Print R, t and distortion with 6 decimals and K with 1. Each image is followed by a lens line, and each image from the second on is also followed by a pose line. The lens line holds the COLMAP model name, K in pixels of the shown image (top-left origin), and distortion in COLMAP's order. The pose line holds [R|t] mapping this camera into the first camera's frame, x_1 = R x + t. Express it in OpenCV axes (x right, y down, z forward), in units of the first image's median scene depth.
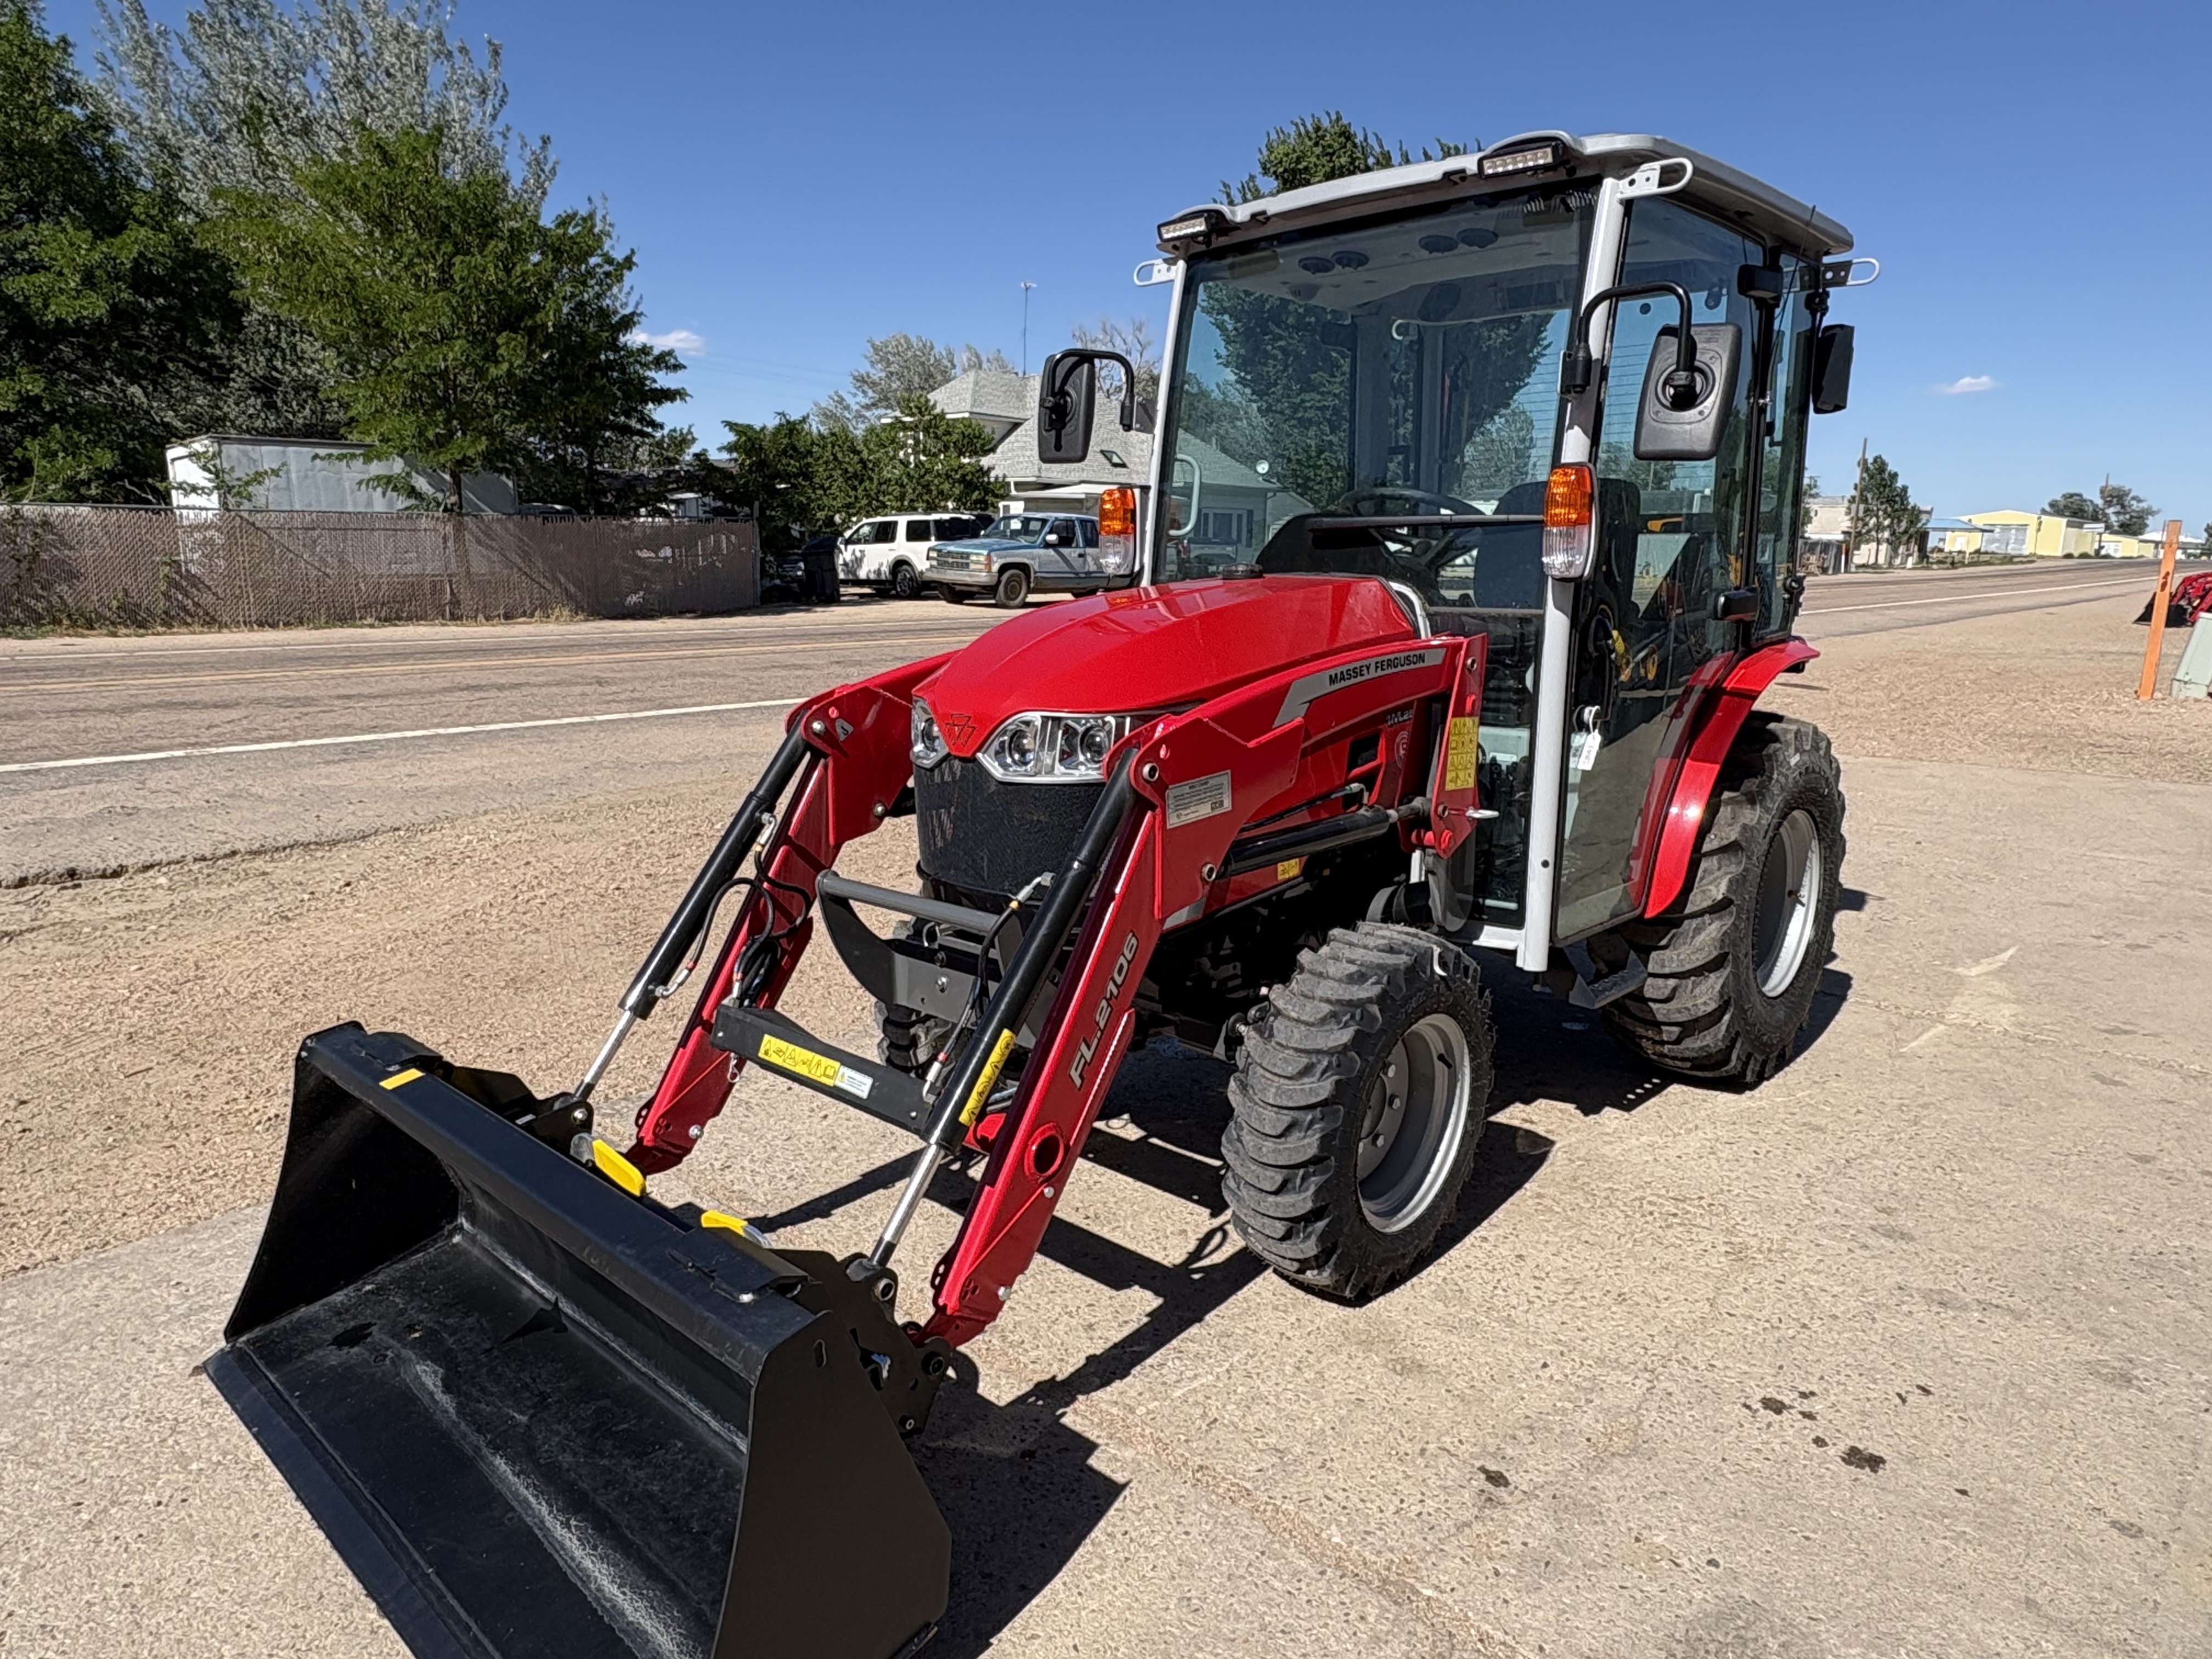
lens RADIAL K [[1407.8, 0, 1106.0], [0, 1407.8, 829.5], [0, 0, 1]] dist [0.001576, 0.000645]
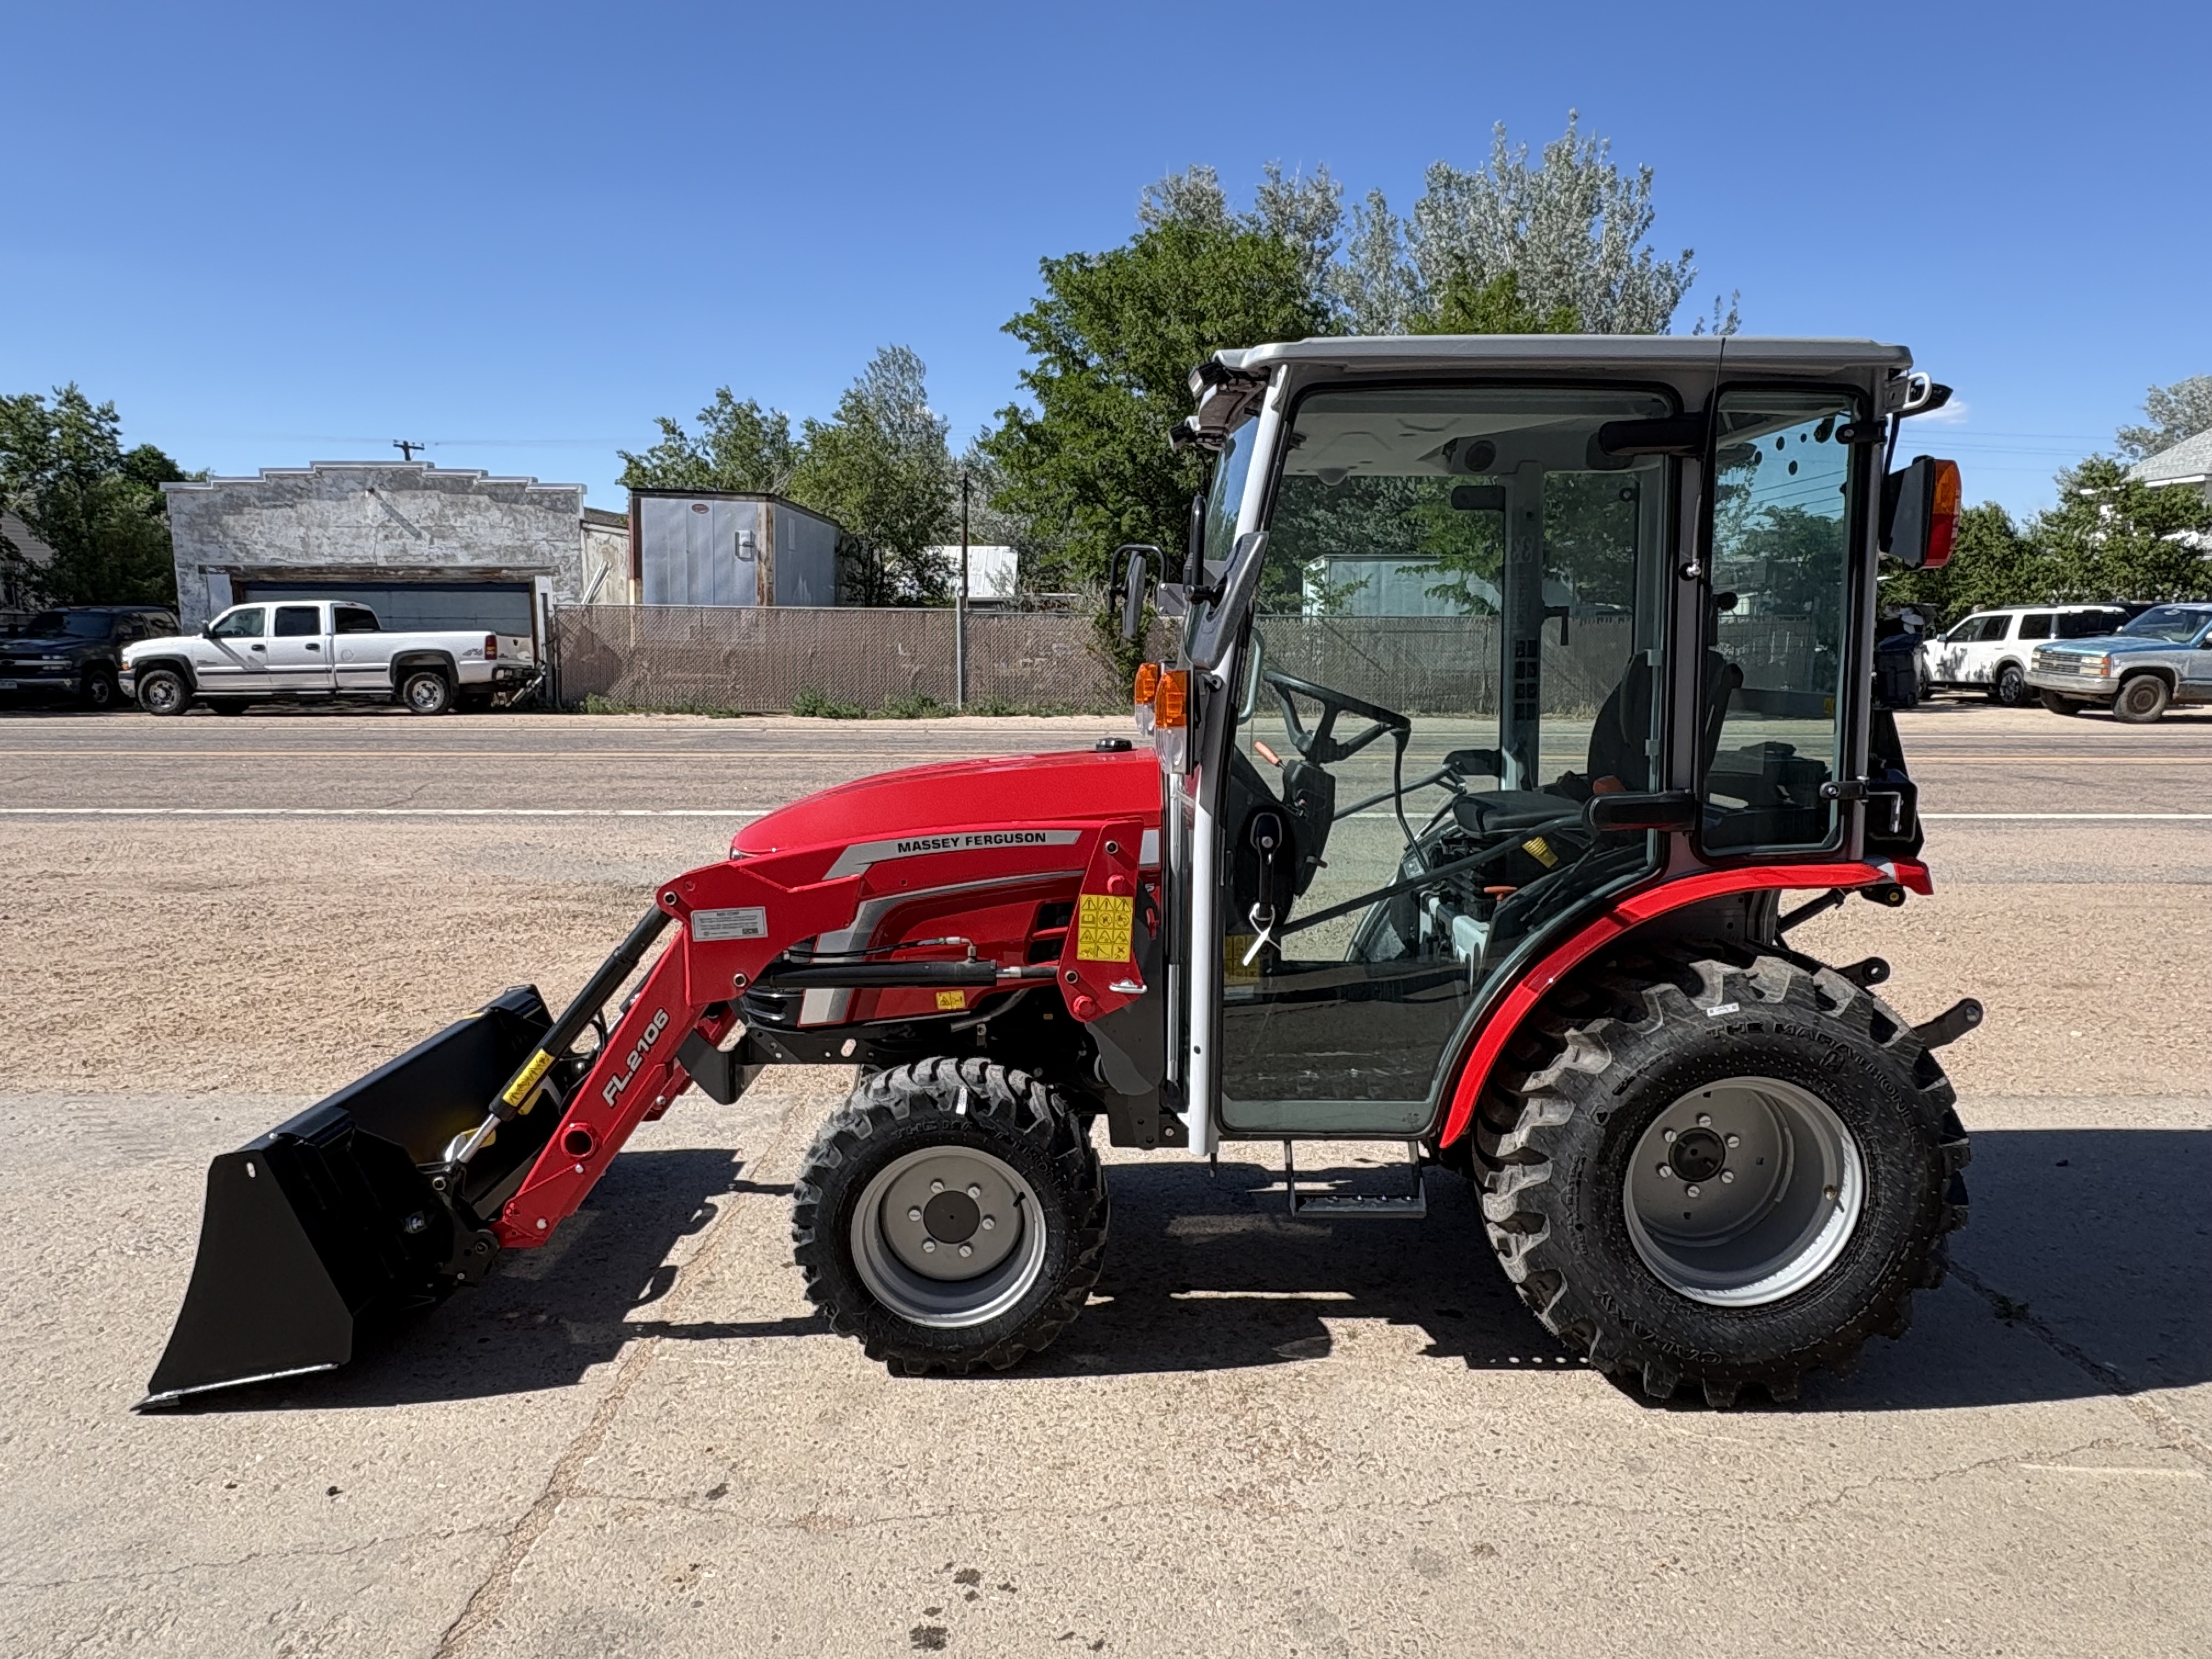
lens RADIAL K [[1409.9, 0, 1109.4], [0, 1409.9, 855.2], [0, 0, 1]] dist [0.001548, -0.002049]
pose [[0.697835, 0.110143, -0.707739, 0.694287], [-0.140035, 0.990017, 0.015997, -0.087257], [0.702436, 0.087945, 0.706293, 0.160408]]
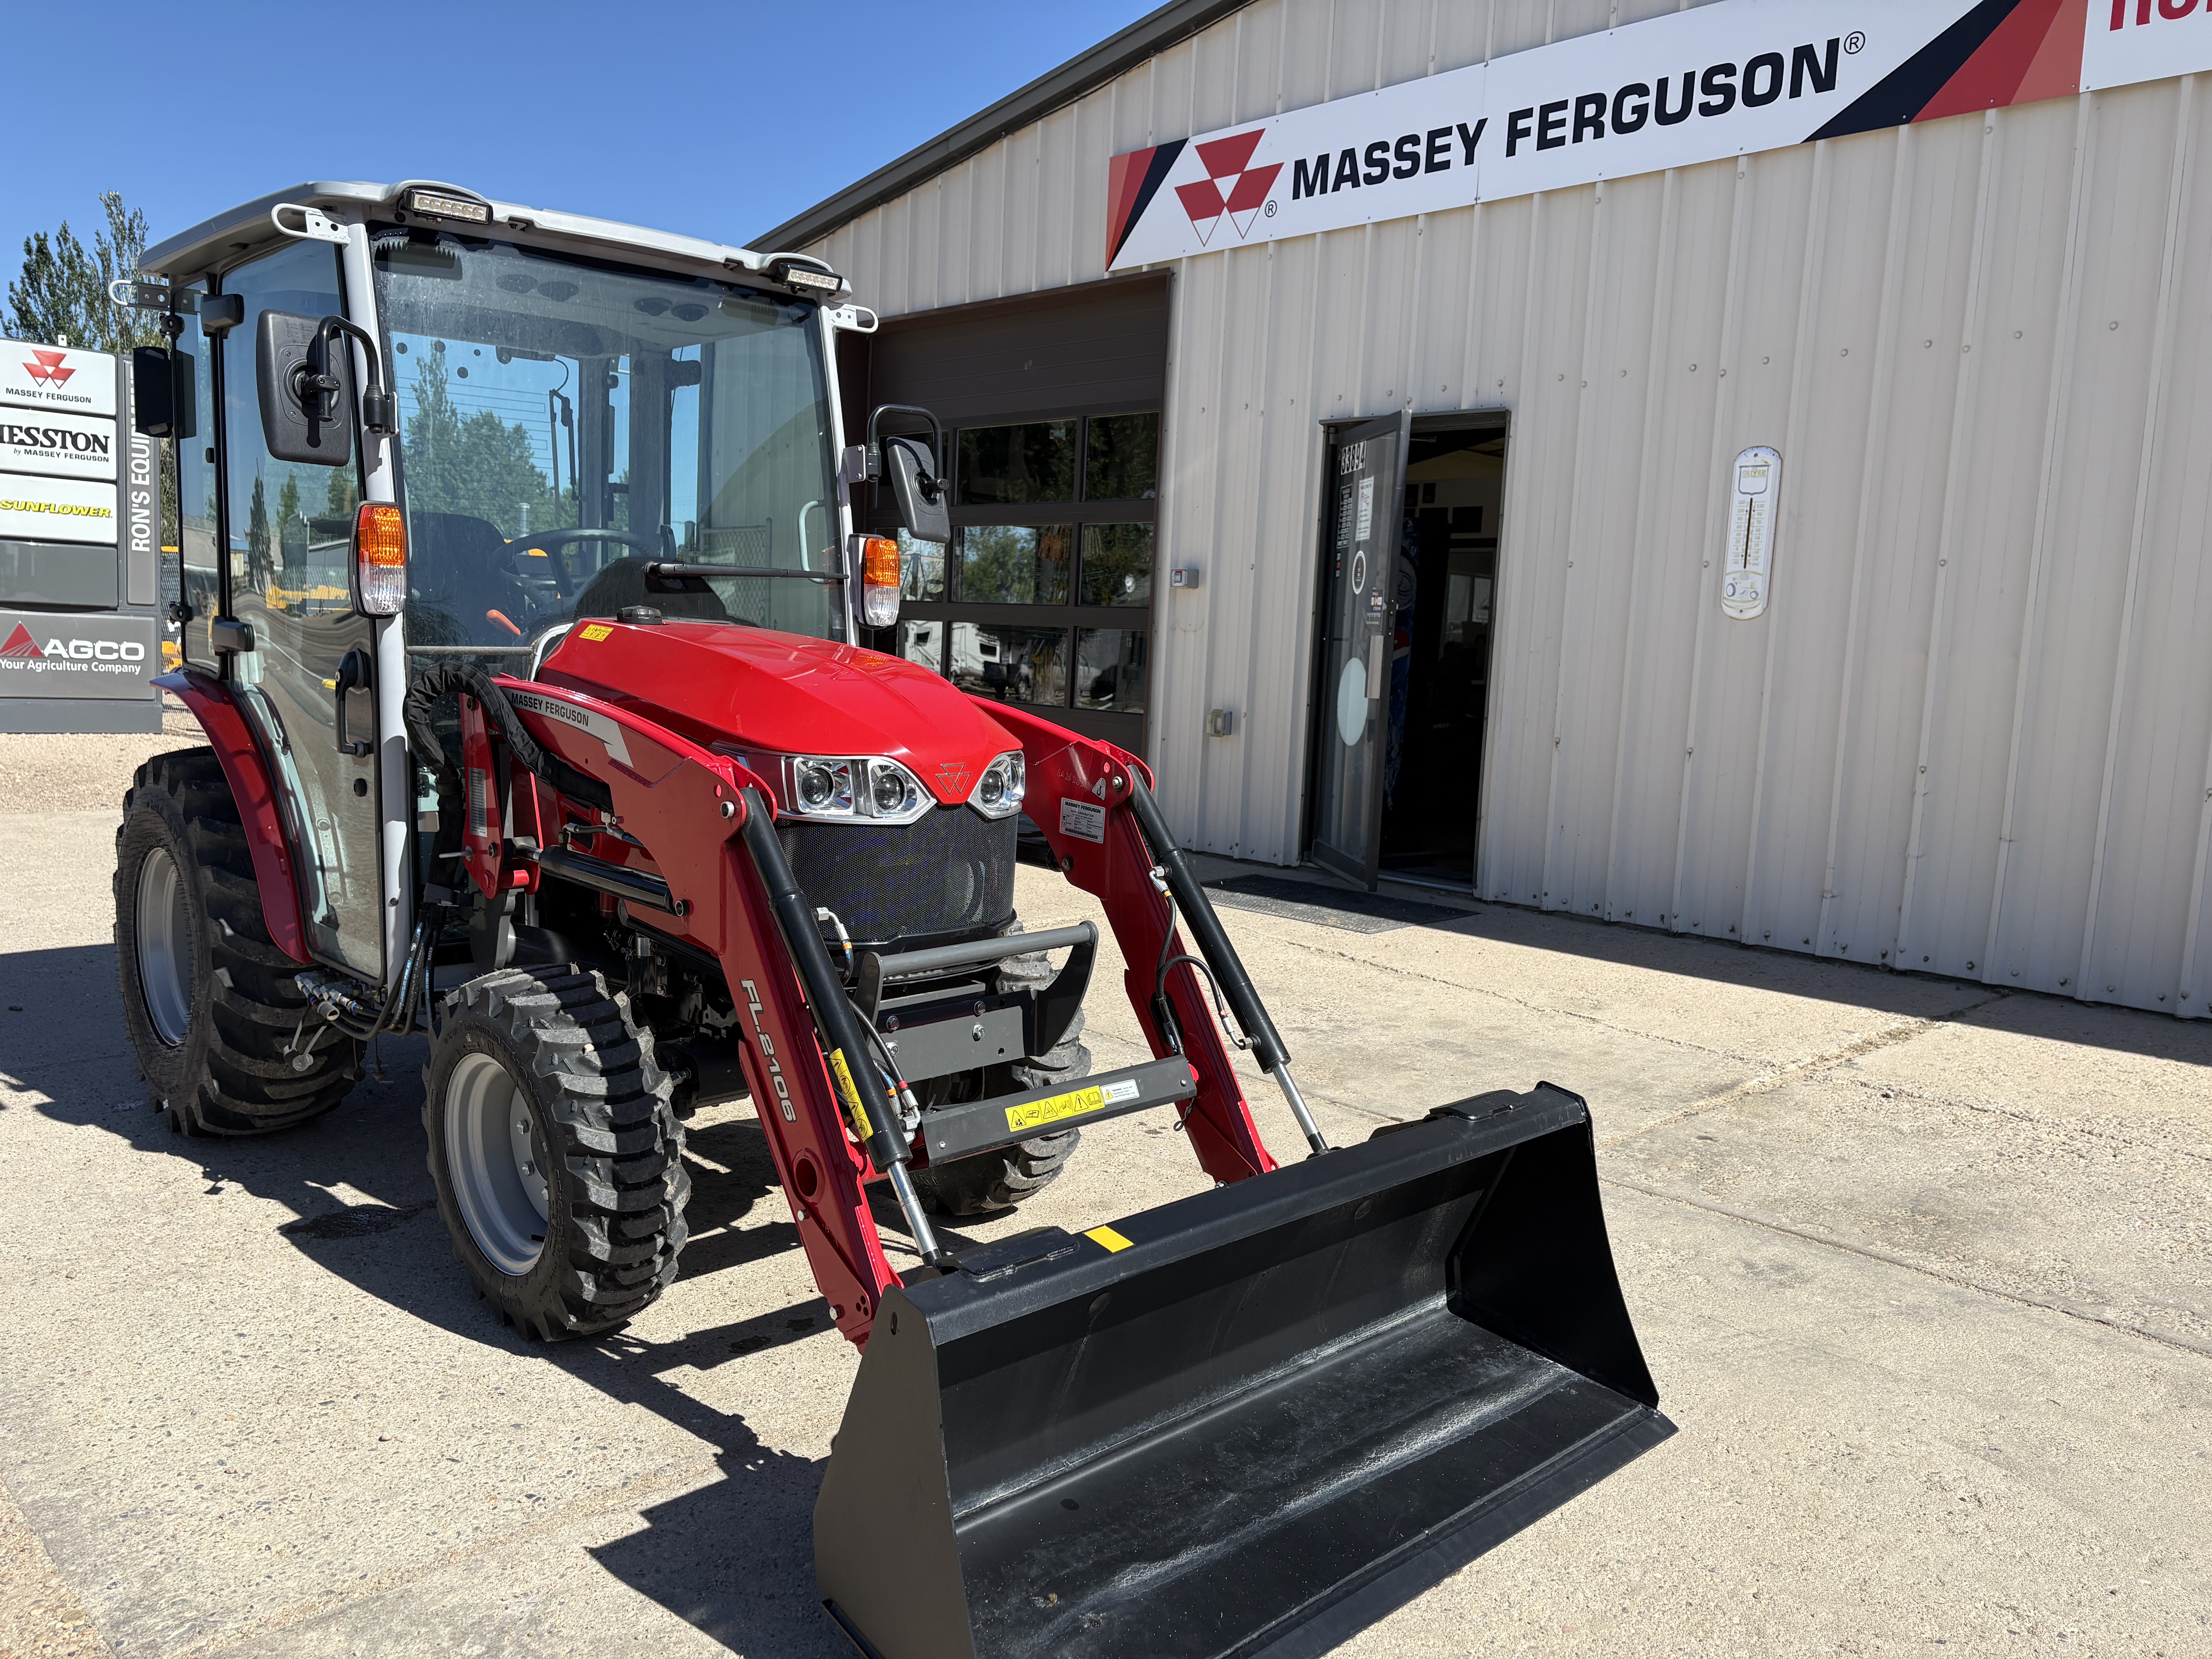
lens RADIAL K [[1689.3, 0, 1106.1], [0, 1689.3, 807.9], [0, 0, 1]] dist [-0.082773, 0.172926]
pose [[0.052864, -0.113204, 0.992164, -0.782629], [0.163224, 0.981171, 0.103253, -0.091923], [-0.985172, 0.156487, 0.070346, 0.484453]]
